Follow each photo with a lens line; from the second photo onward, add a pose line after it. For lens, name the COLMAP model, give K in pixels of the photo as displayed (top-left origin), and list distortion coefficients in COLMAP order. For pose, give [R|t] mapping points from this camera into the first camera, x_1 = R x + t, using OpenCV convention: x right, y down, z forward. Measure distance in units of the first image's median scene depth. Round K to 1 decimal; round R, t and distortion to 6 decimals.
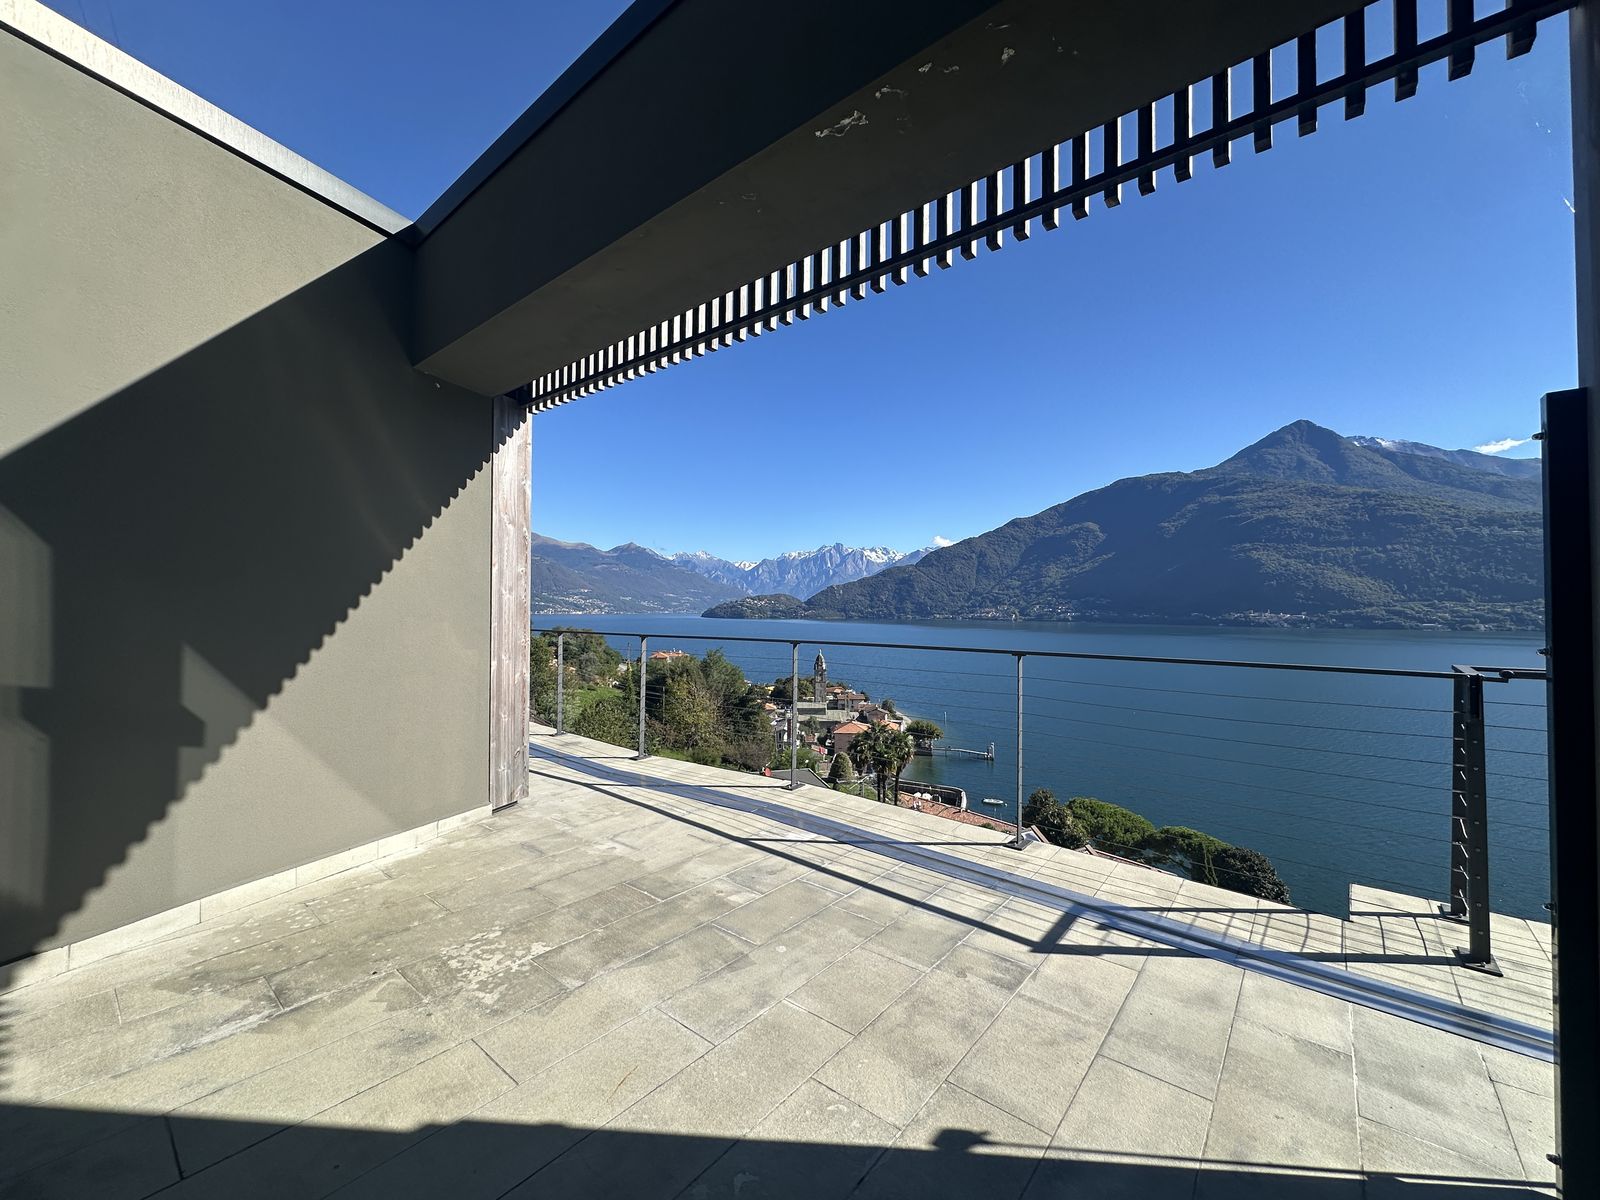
lens RADIAL K [[650.1, 0, 810.4], [0, 650.1, 606.0], [0, 0, 1]] dist [-0.002826, 0.000596]
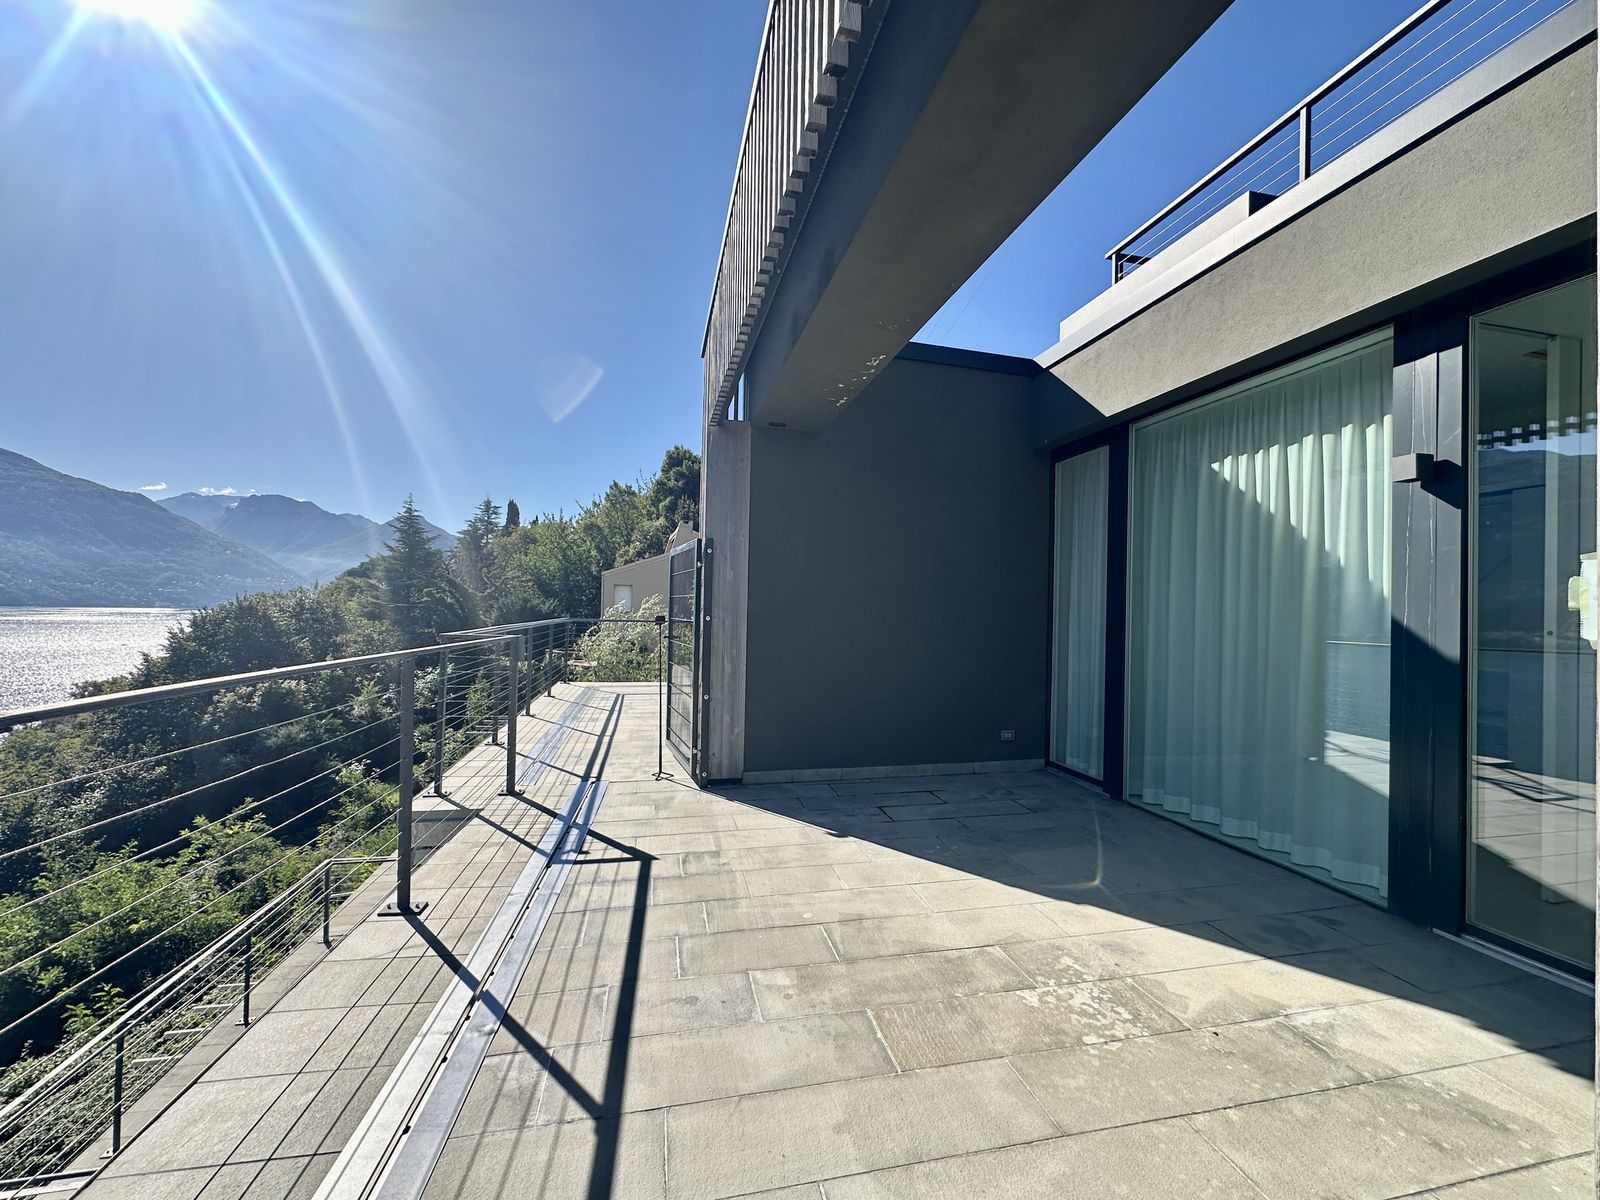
lens RADIAL K [[650.1, 0, 805.9], [0, 650.1, 606.8], [0, 0, 1]] dist [-0.002826, 0.000596]
pose [[-0.788606, -0.017108, 0.614661, -0.687395], [-0.029841, 0.999500, -0.010467, 0.021280], [-0.614175, -0.026597, -0.788722, 1.831546]]
